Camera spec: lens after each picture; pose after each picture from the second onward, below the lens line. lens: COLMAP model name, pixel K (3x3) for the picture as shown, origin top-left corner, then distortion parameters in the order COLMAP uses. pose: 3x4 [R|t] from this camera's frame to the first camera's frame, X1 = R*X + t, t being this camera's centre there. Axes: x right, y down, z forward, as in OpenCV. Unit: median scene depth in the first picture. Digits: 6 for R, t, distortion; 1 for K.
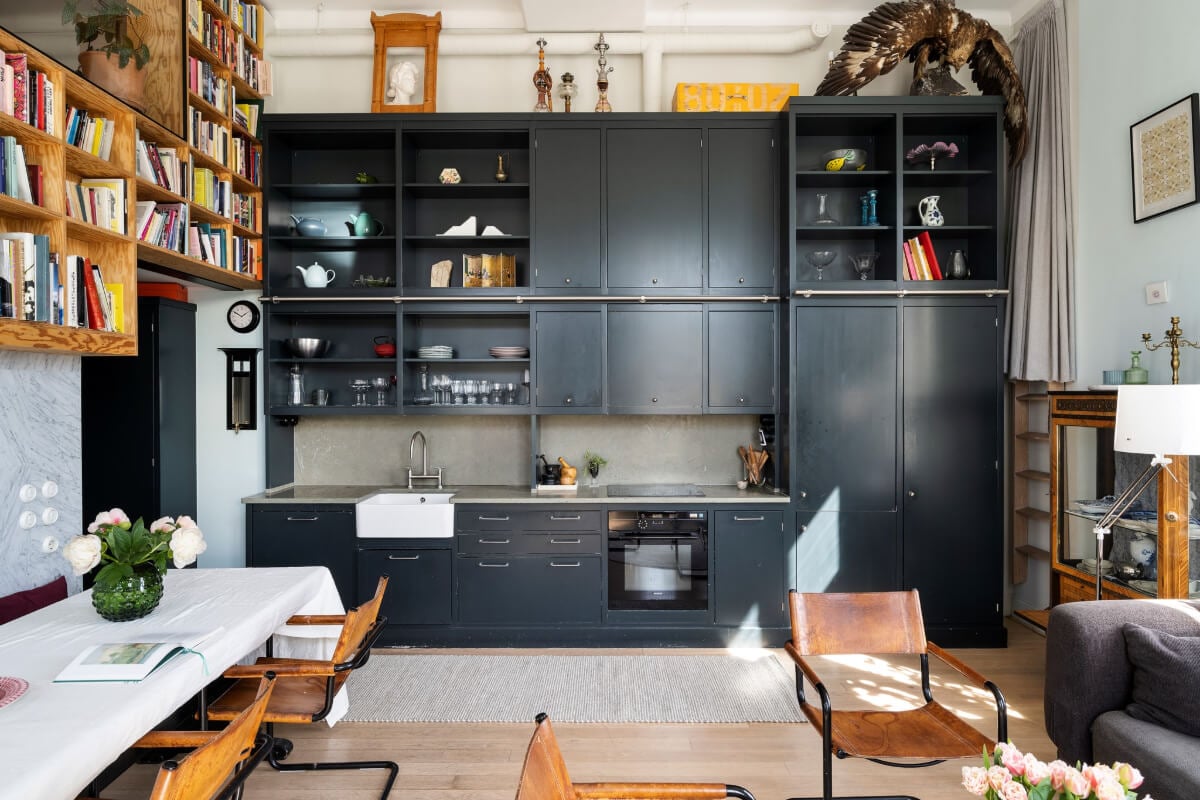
lens RADIAL K [[703.2, 0, 596.3], [0, 703.2, 392.9], [0, 0, 1]] dist [-0.000909, -0.001305]
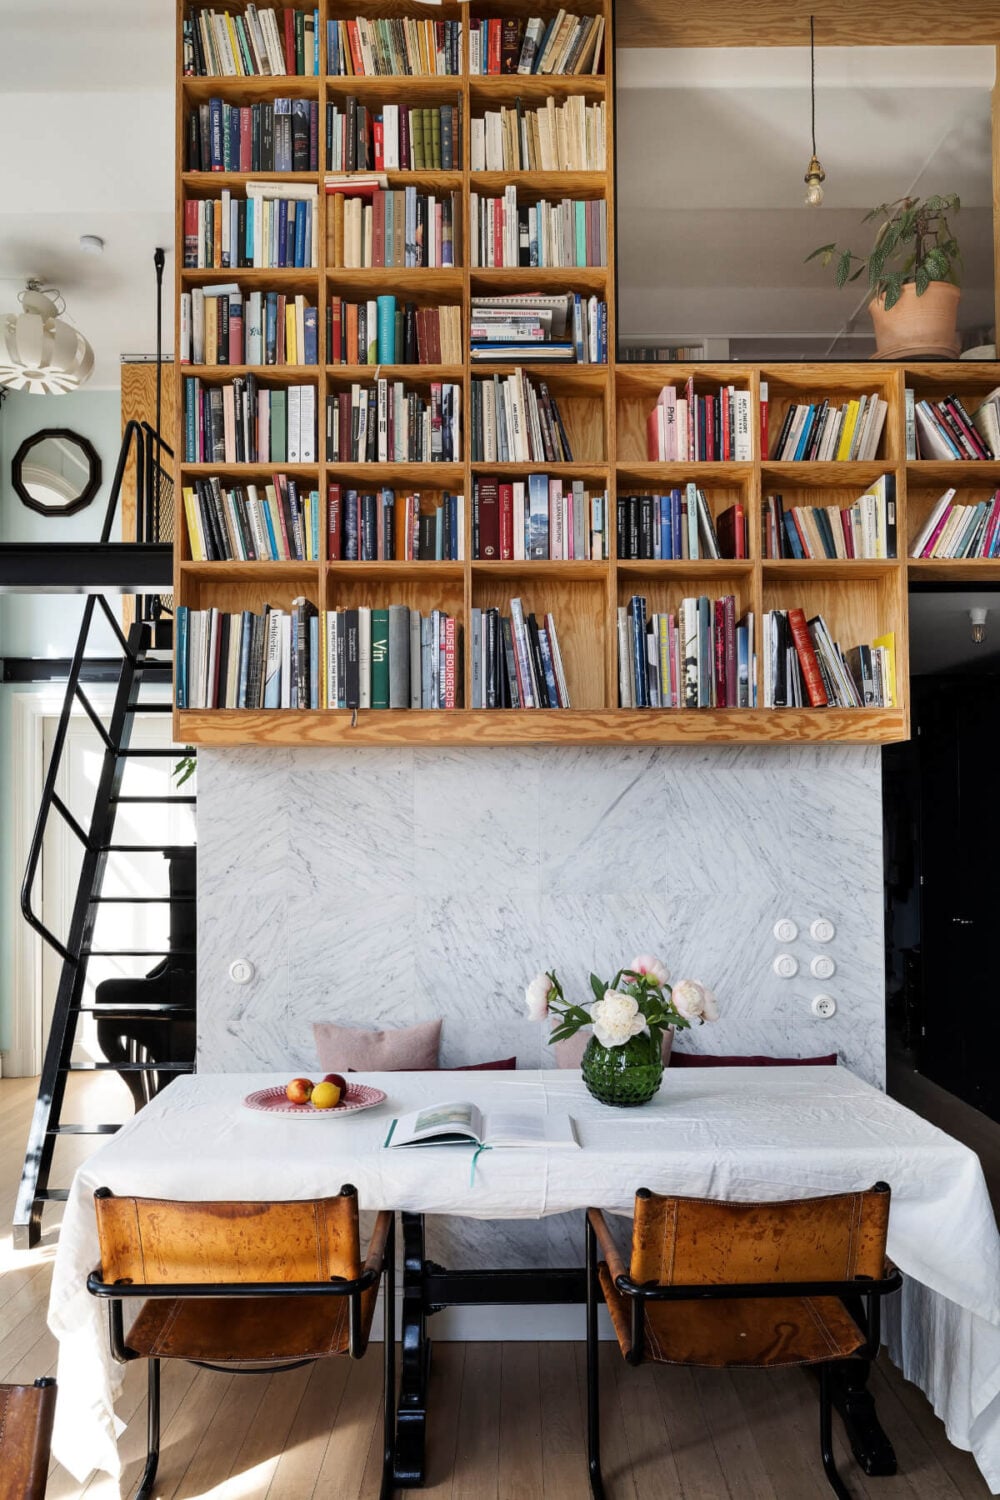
lens RADIAL K [[1150.4, 0, 526.2], [0, 1150.4, 781.7], [0, 0, 1]] dist [-0.006945, 0.000180]
pose [[0.003231, -0.022276, -0.999747, 0.411650], [0.003917, 0.999744, -0.022263, 0.007958], [0.999987, -0.003844, 0.003317, 0.674527]]
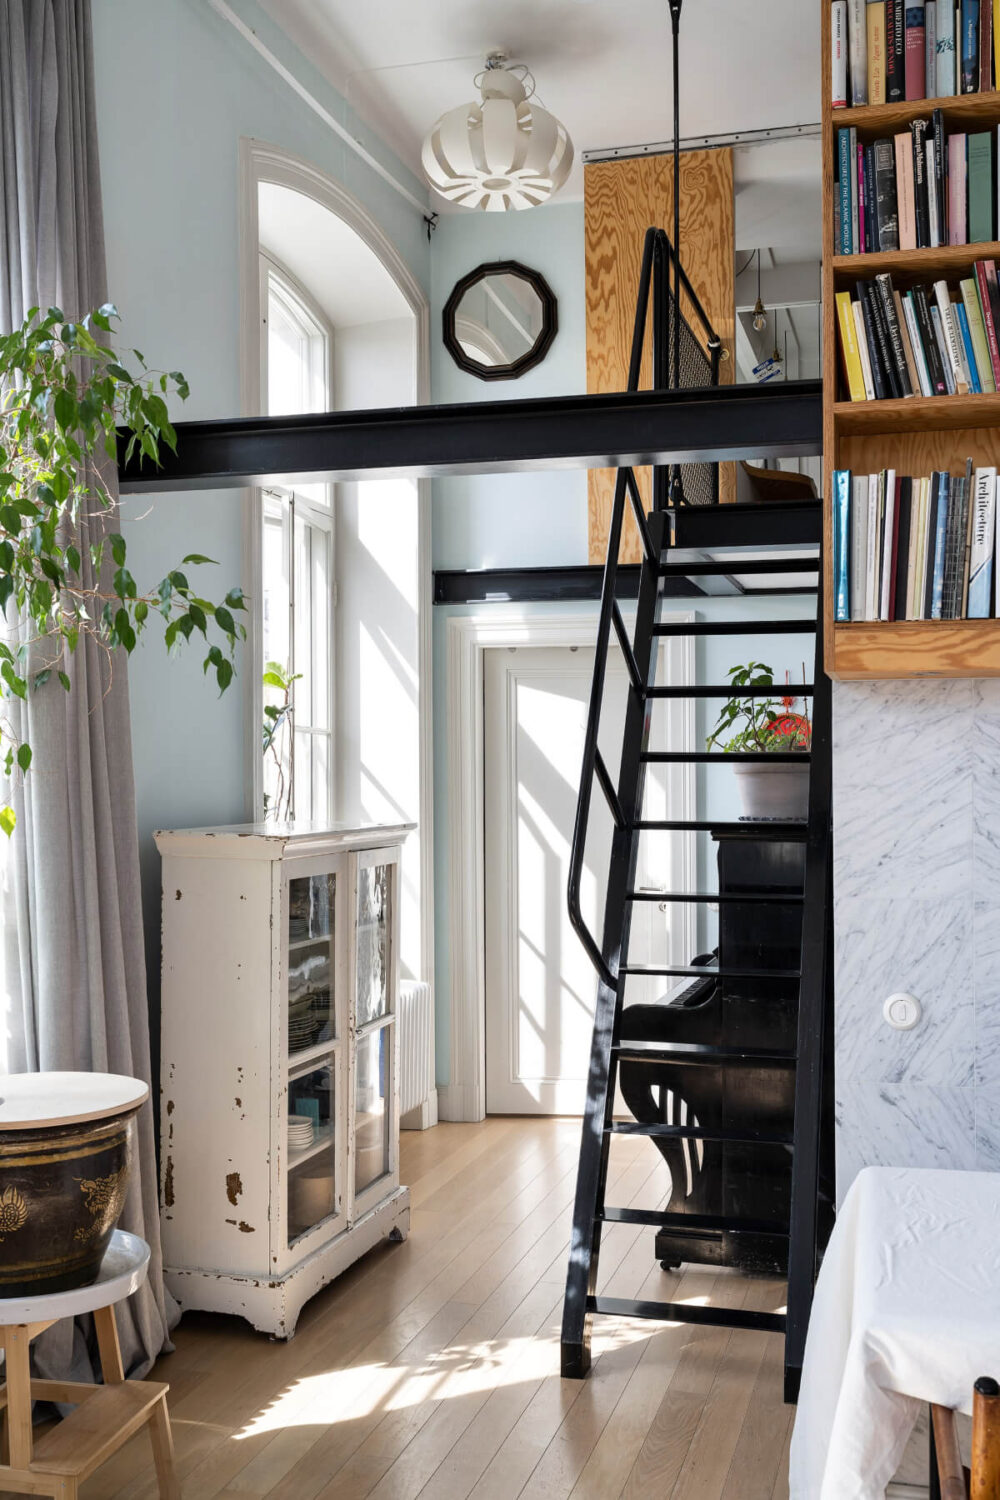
lens RADIAL K [[1501.3, 0, 503.0], [0, 1501.3, 766.2], [0, 0, 1]] dist [-0.005064, -0.005433]
pose [[-0.277618, 0.001117, -0.960691, 0.304537], [0.004005, 0.999992, 0.000006, 0.004311], [0.960683, -0.003846, -0.277620, 0.411513]]
